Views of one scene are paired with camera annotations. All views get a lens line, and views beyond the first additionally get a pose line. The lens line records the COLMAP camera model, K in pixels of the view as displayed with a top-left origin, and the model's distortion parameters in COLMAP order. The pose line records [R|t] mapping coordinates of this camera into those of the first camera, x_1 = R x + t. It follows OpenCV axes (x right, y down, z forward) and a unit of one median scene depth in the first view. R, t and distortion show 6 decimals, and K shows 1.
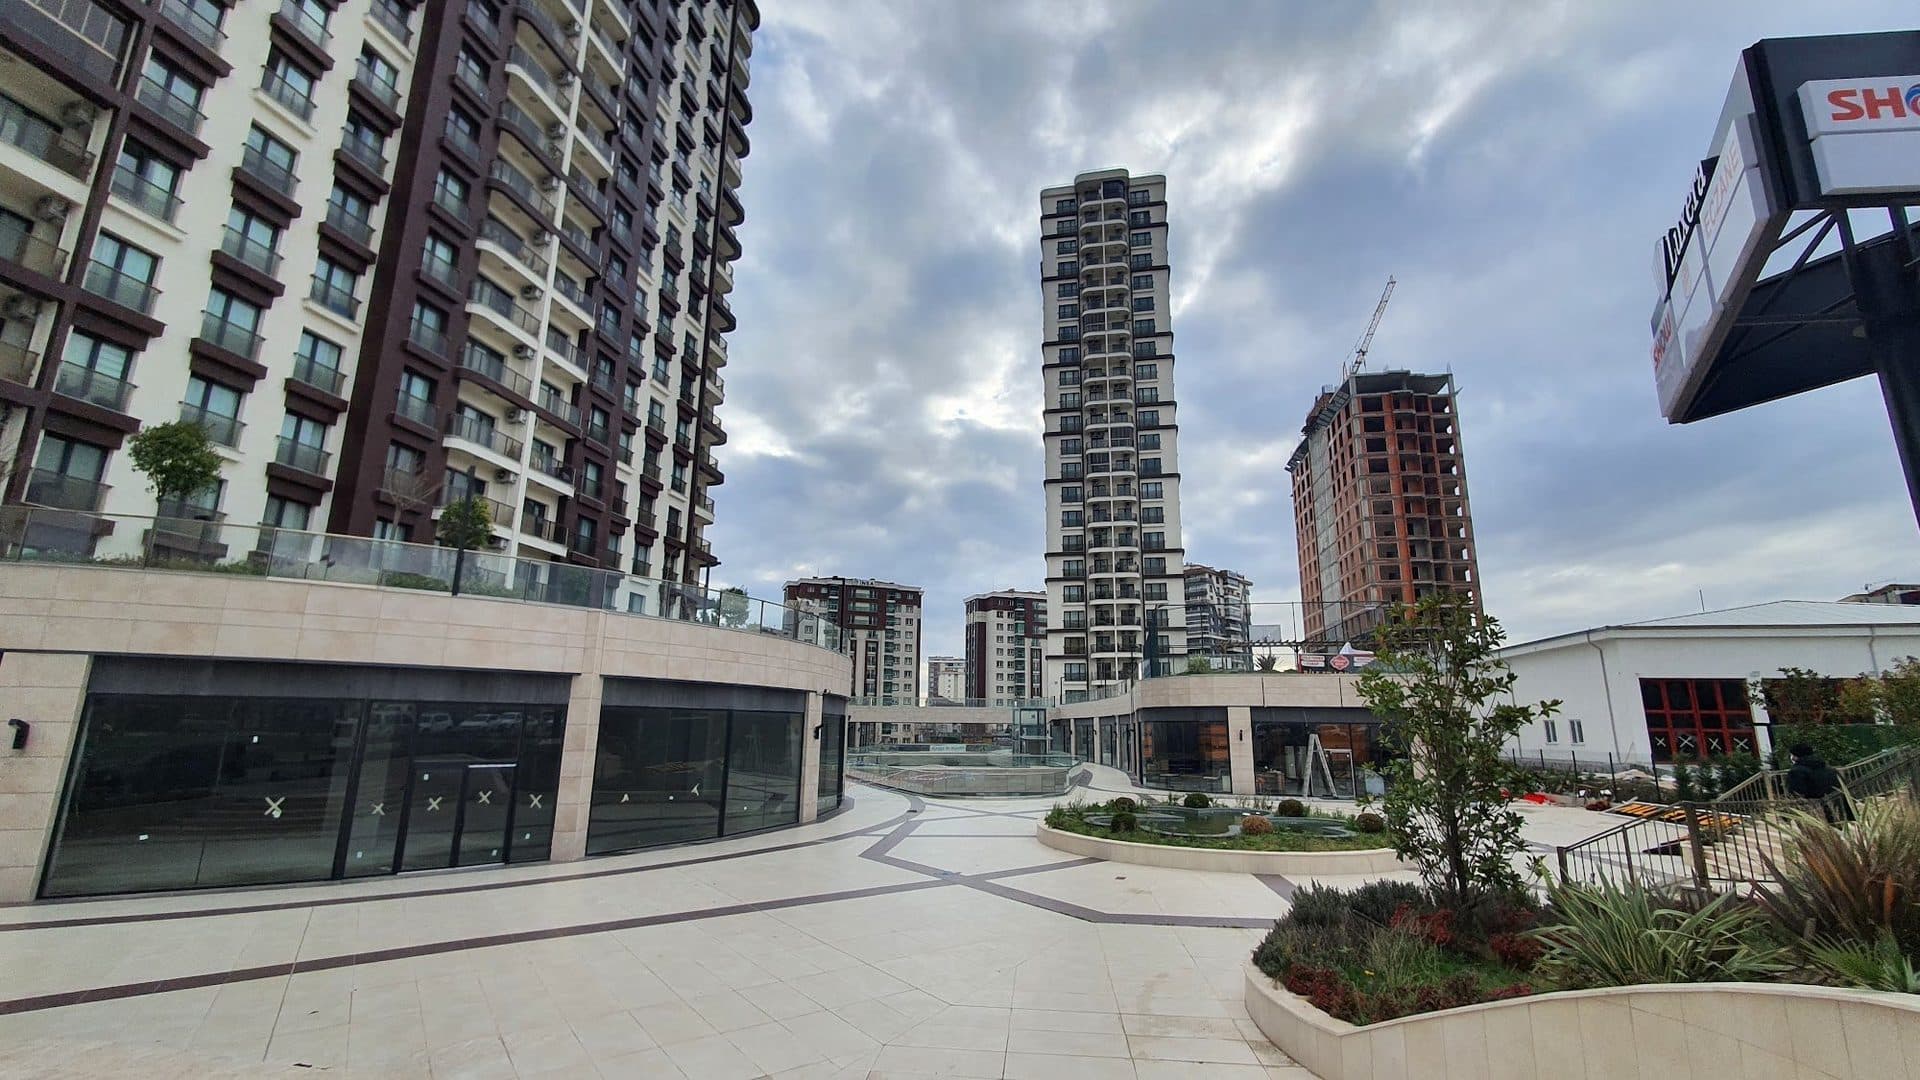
lens RADIAL K [[767.6, 0, 956.4], [0, 767.6, 593.4], [0, 0, 1]] dist [0.009301, -0.003943]
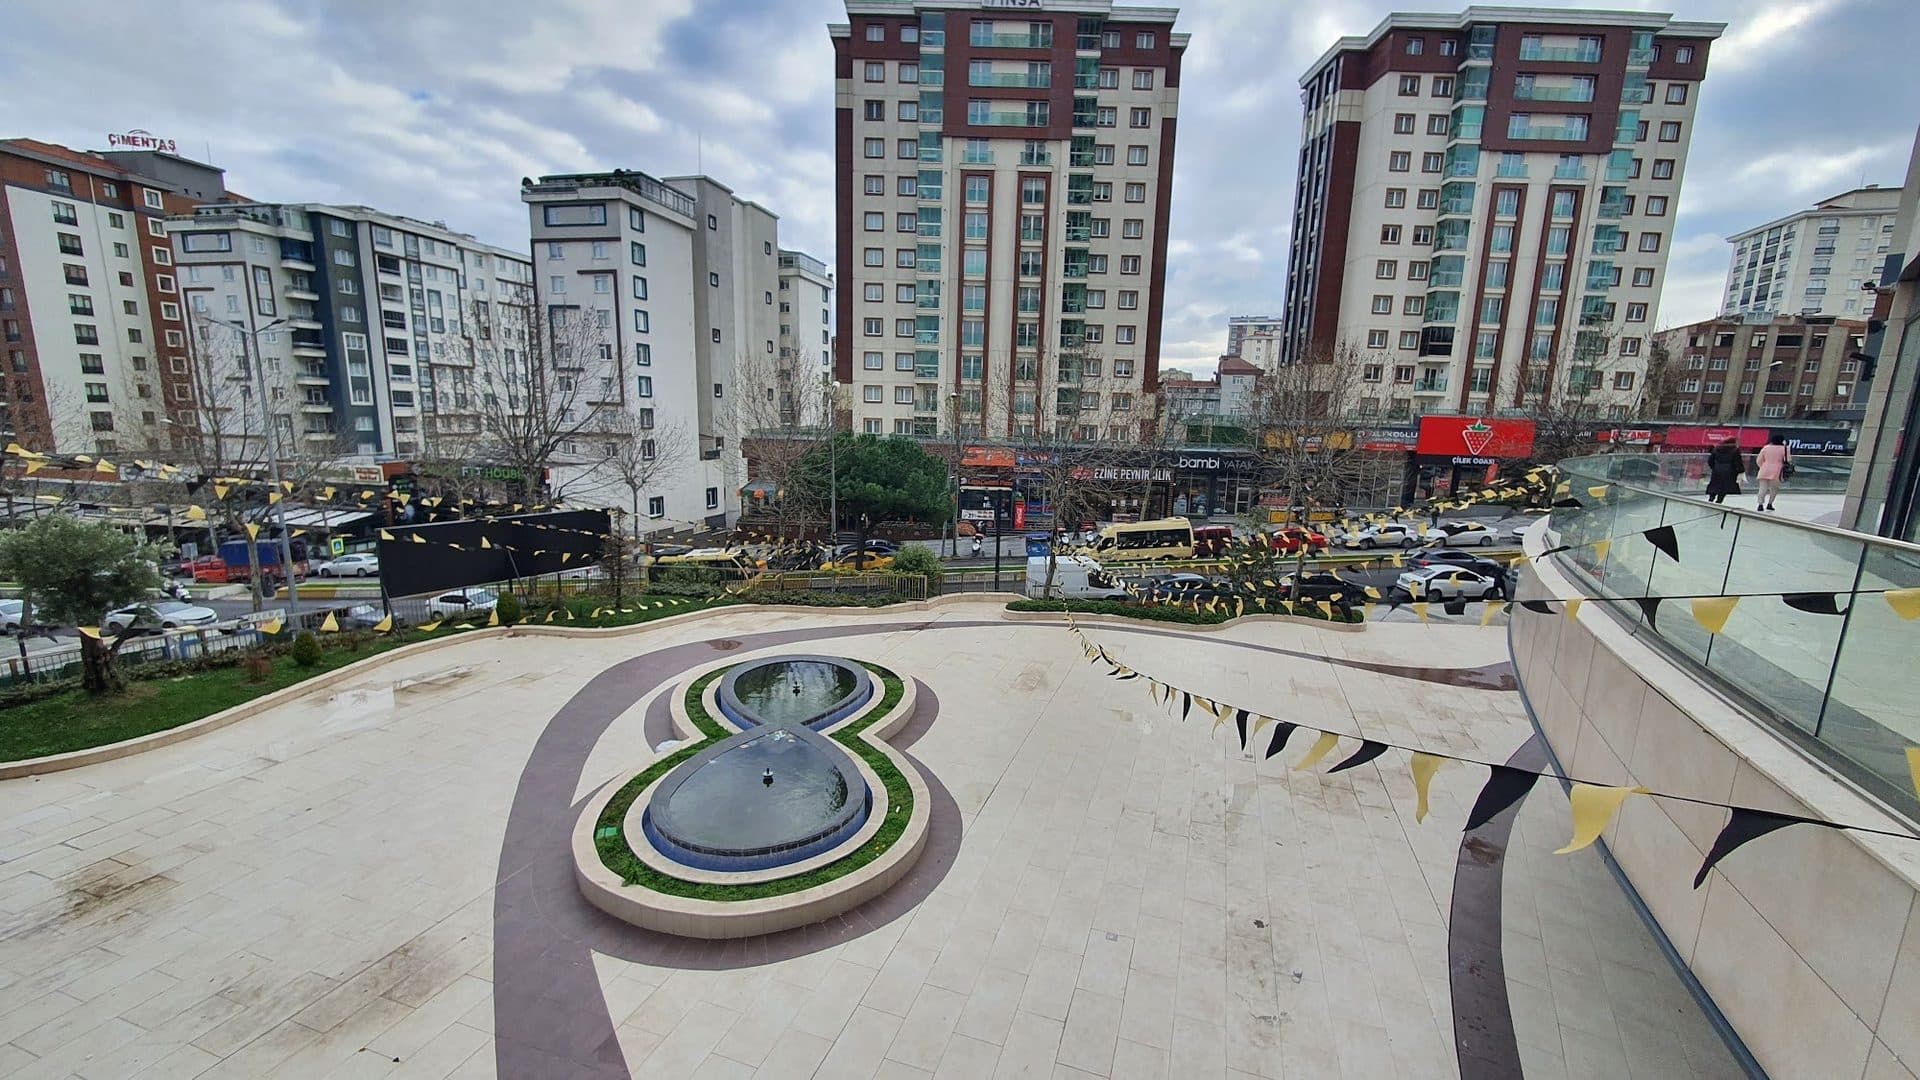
lens RADIAL K [[762.6, 0, 964.7], [0, 762.6, 561.3], [0, 0, 1]] dist [-0.002200, -0.001176]
pose [[0.931697, 0.084973, -0.353156, 0.008461], [0.044291, 0.938421, 0.342642, 0.109348], [0.360525, -0.334881, 0.870561, 0.575329]]
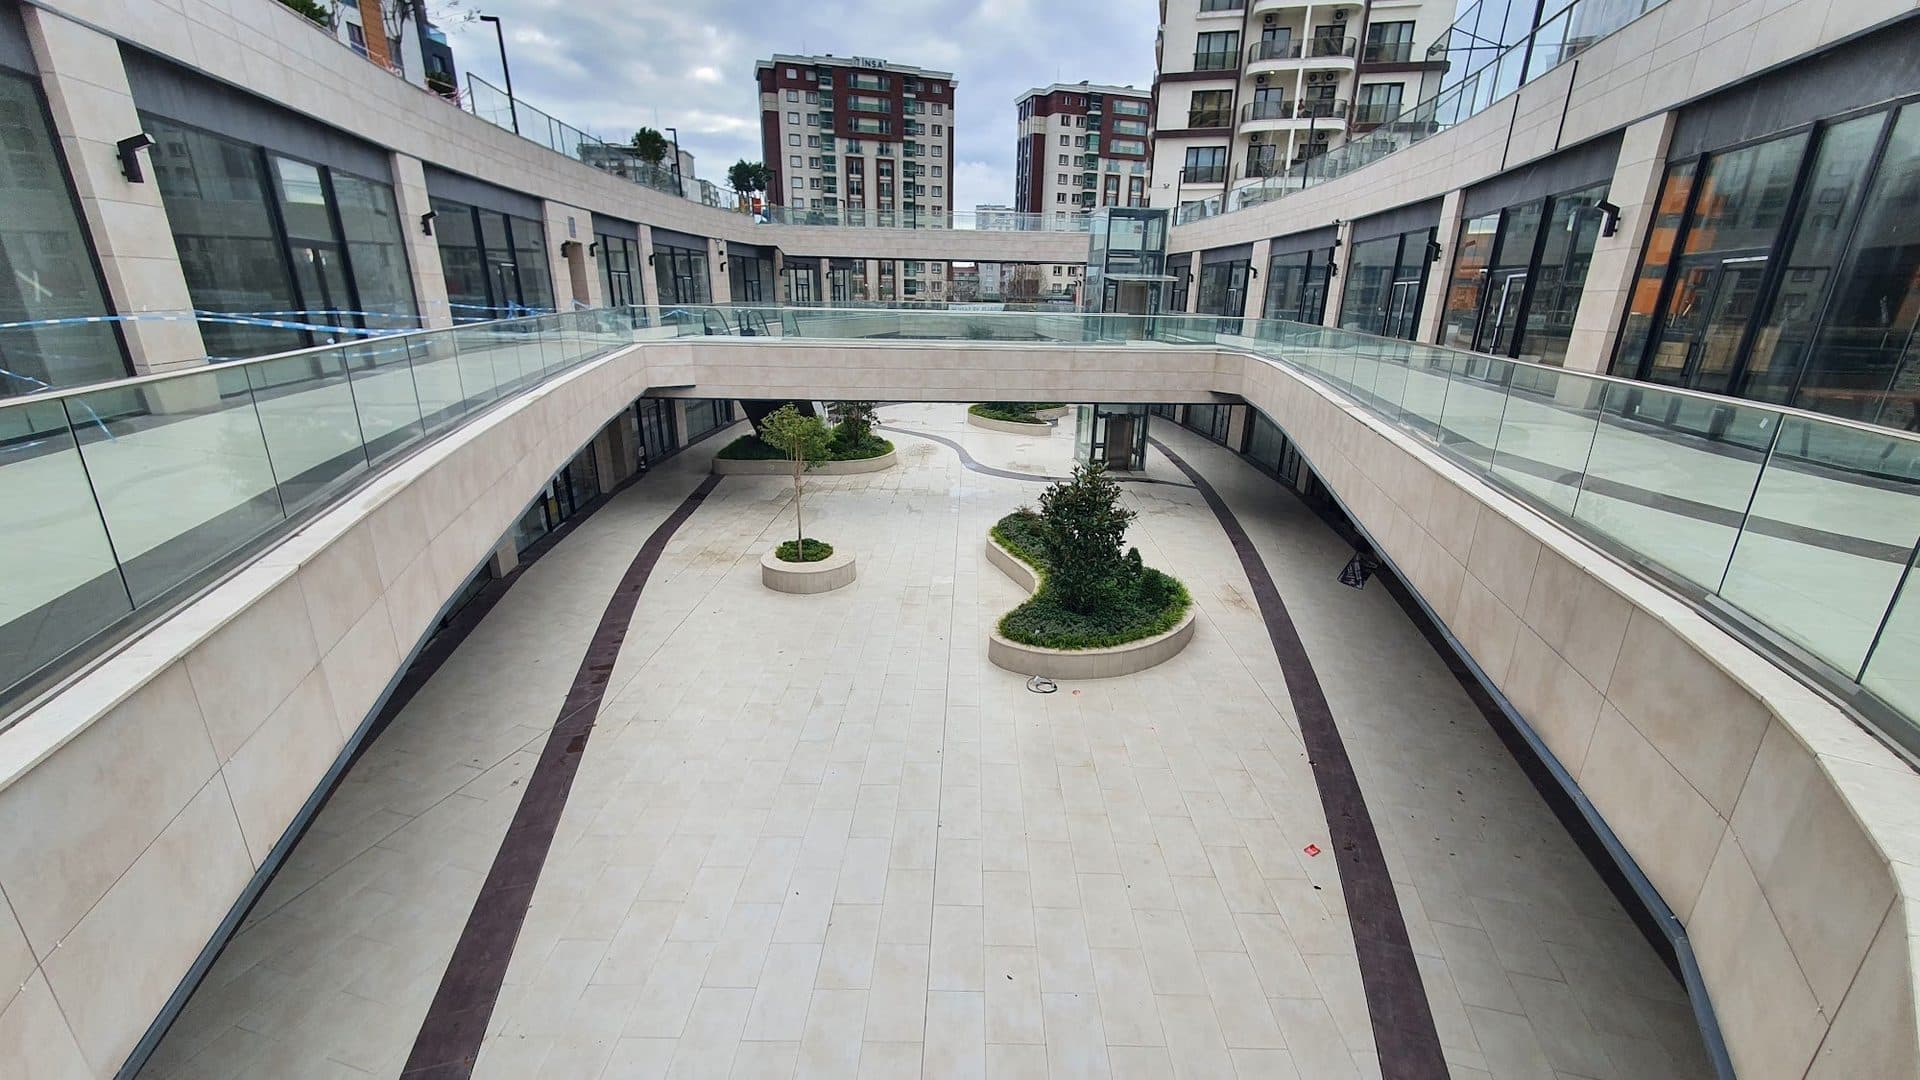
lens RADIAL K [[773.3, 0, 977.2], [0, 773.3, 562.9], [0, 0, 1]] dist [0.002758, -0.000656]
pose [[0.999168, 0.019796, -0.035654, 0.009177], [-0.000078, 0.875207, 0.483749, 0.041083], [0.040781, -0.483344, 0.874480, 0.184627]]
